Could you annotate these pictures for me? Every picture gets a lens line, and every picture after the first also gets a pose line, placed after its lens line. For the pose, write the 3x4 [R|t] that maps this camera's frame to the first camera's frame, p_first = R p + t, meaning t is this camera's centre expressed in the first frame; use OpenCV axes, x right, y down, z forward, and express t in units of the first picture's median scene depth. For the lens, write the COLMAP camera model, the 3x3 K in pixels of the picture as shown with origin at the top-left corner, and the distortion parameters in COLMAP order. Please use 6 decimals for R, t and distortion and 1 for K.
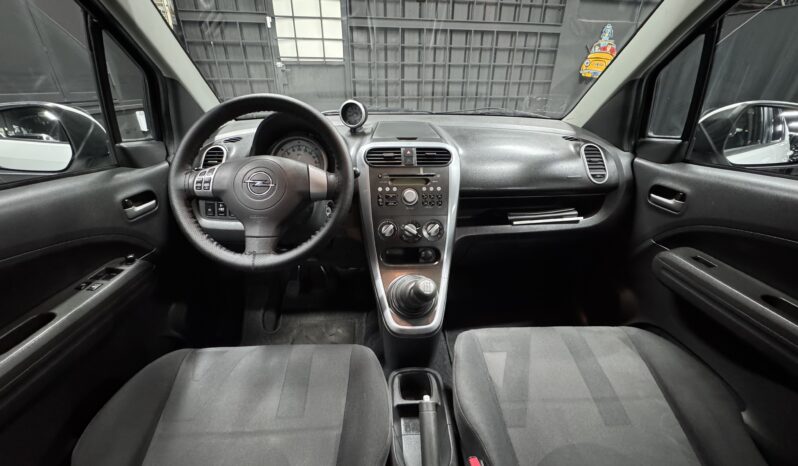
lens RADIAL K [[318.8, 0, 399.0], [0, 318.8, 233.0], [0, 0, 1]] dist [0.000072, 0.000021]
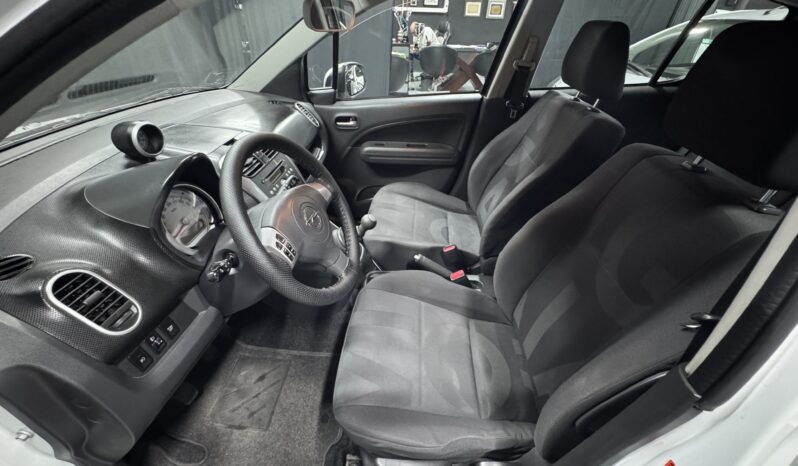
lens RADIAL K [[318.8, 0, 399.0], [0, 318.8, 233.0], [0, 0, 1]] dist [0.000072, 0.000021]
pose [[0.110934, -0.569674, 0.814350, -0.971398], [0.409516, 0.772811, 0.484830, -0.380426], [-0.905533, 0.279705, 0.319021, 0.319862]]
